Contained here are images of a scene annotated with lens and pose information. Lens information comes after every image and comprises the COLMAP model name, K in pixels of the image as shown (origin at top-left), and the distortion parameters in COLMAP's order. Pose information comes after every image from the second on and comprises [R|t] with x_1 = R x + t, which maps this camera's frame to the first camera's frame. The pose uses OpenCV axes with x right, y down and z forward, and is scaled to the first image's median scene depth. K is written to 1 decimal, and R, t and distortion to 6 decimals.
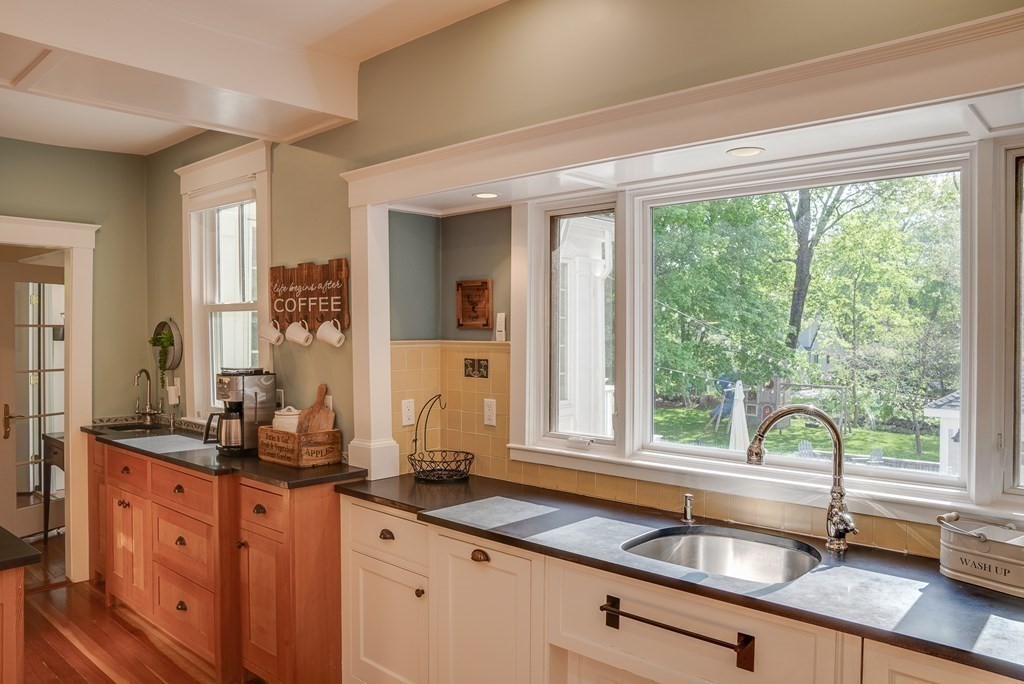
lens RADIAL K [[720.8, 0, 509.8], [0, 720.8, 346.7], [0, 0, 1]] dist [-0.127077, 0.098782]
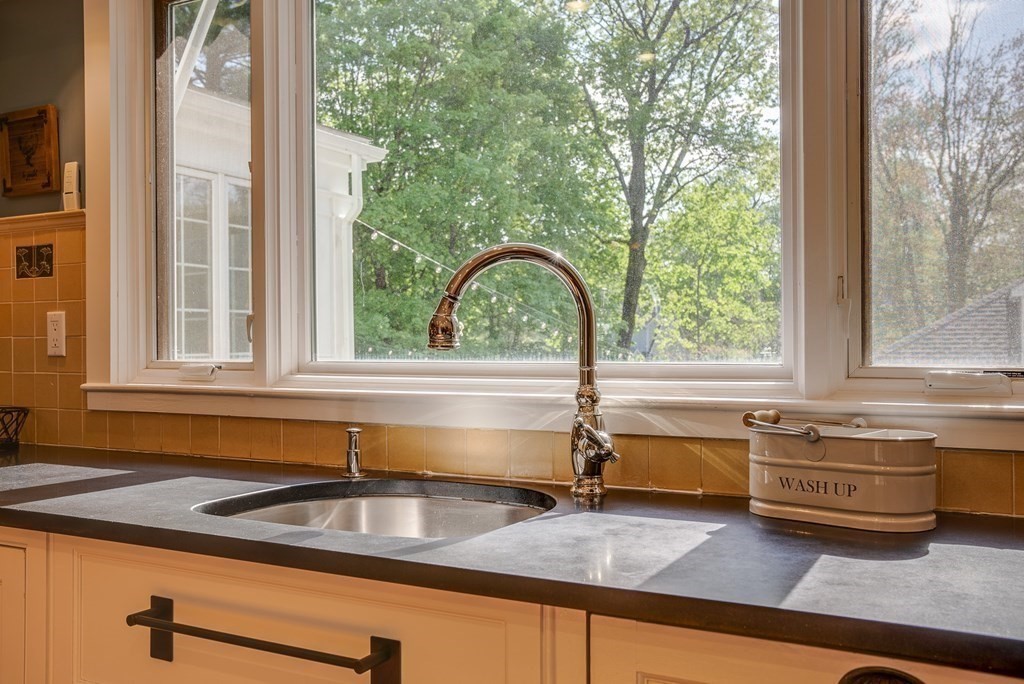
lens RADIAL K [[941.9, 0, 496.3], [0, 941.9, 352.7], [0, 0, 1]] dist [-0.094654, 0.278763]
pose [[0.970406, -0.013664, 0.241094, 0.205686], [0.013487, 0.999906, 0.002384, 0.165914], [-0.241104, 0.000938, 0.970499, 0.266426]]
